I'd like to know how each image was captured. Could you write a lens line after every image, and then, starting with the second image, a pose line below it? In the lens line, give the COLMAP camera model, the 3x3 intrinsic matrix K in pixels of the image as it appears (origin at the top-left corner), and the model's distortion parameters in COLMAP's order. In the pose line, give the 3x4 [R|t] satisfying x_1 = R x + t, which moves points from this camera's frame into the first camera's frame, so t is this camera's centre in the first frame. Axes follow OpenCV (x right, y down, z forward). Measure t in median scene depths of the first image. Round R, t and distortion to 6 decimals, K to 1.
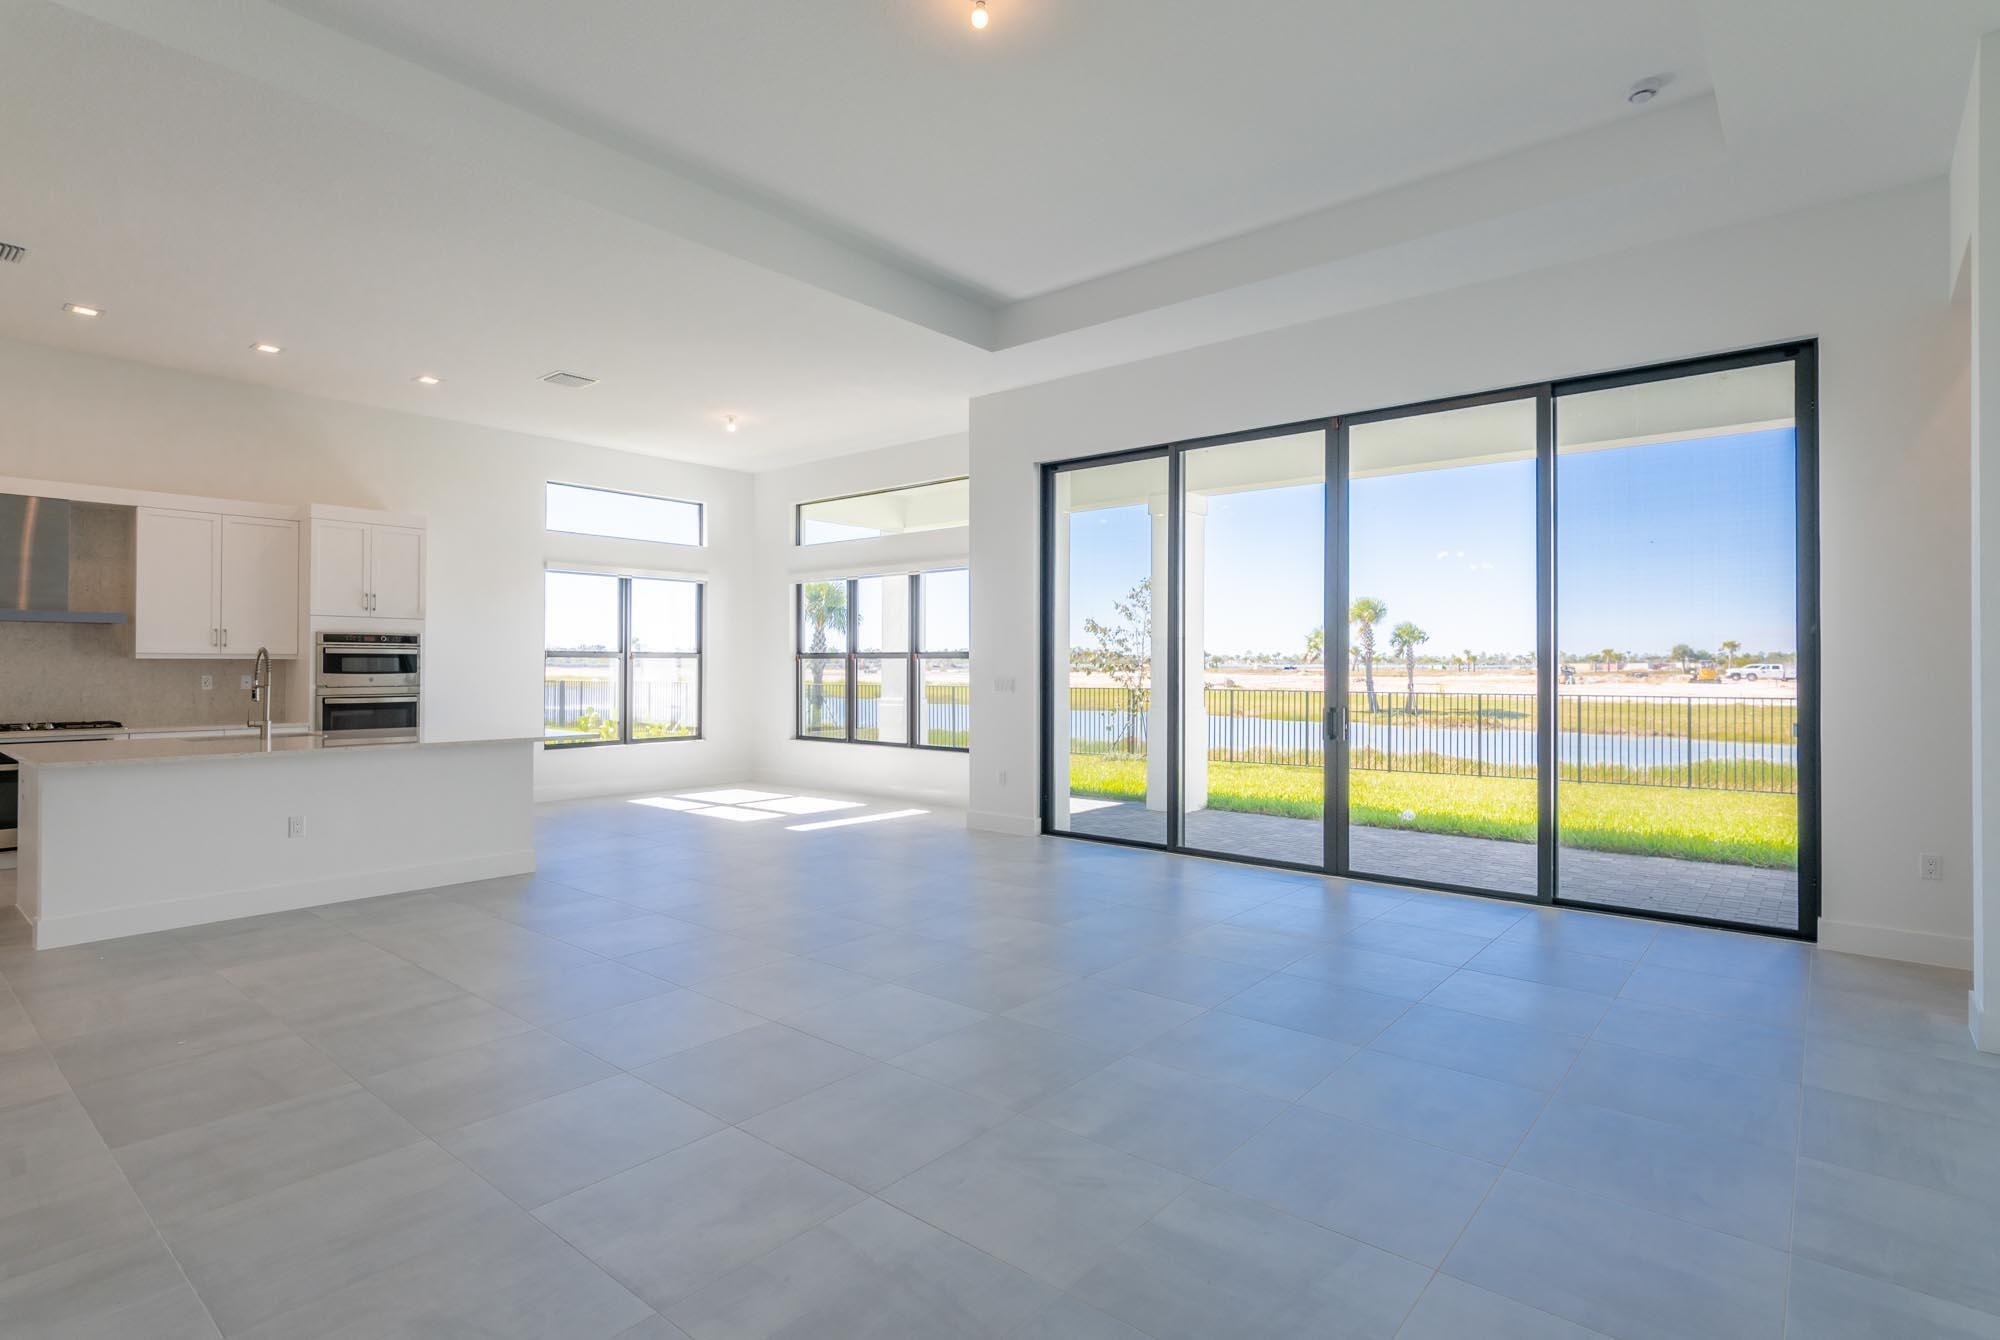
lens RADIAL K [[1009.2, 0, 998.9], [0, 1009.2, 661.6], [0, 0, 1]] dist [-0.014765, -0.002819]
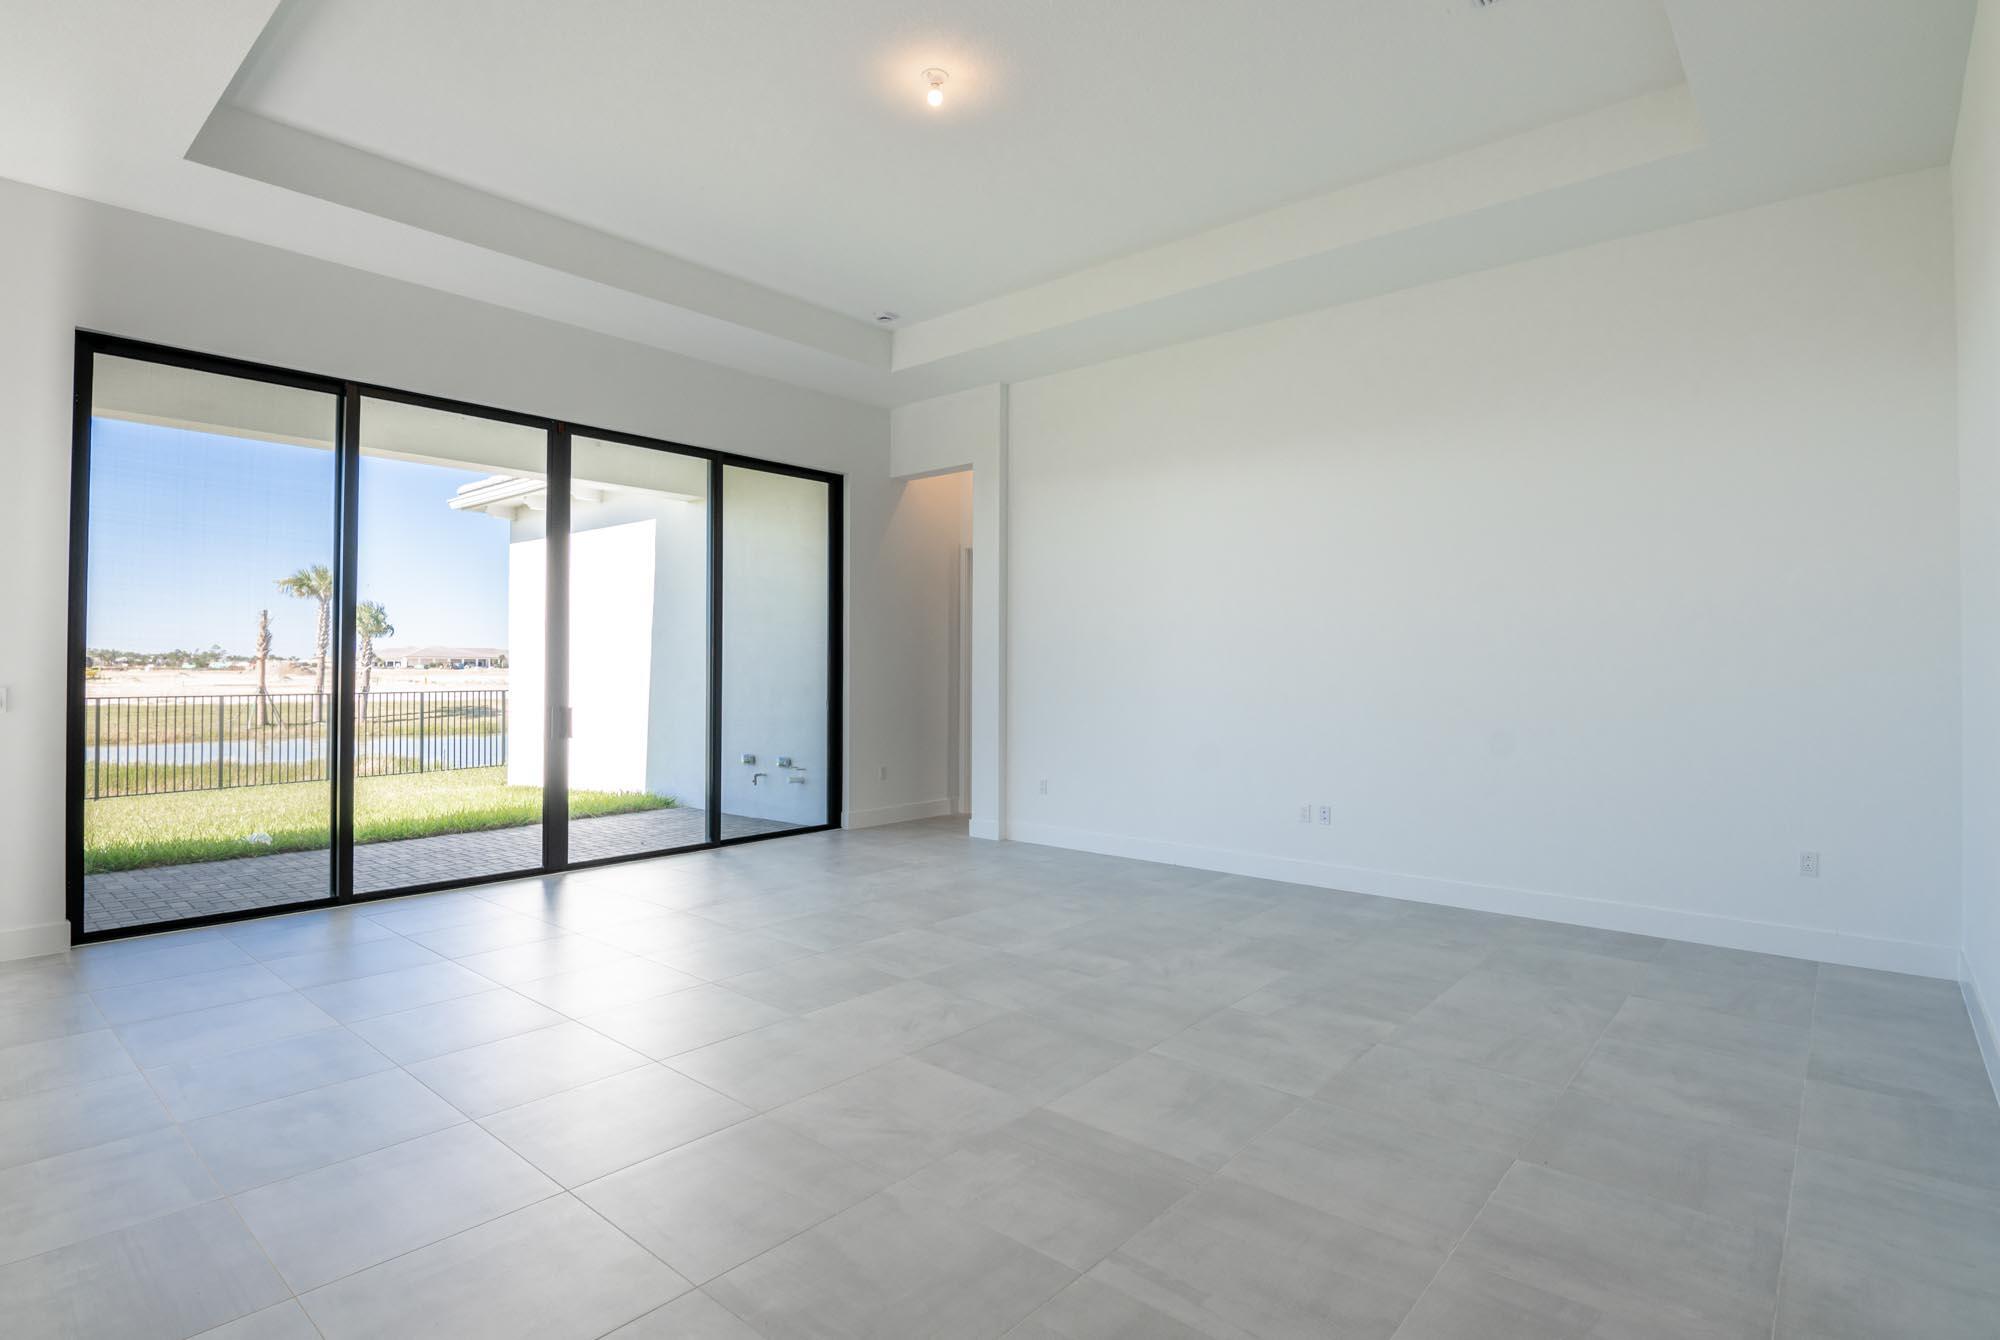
lens RADIAL K [[1009.2, 0, 1017.2], [0, 1009.2, 679.1], [0, 0, 1]] dist [-0.014765, -0.002819]
pose [[-0.008857, -0.011847, 0.999891, -0.521615], [-0.008475, 0.999895, 0.011772, 0.000535], [-0.999925, -0.008370, -0.008957, 0.414362]]
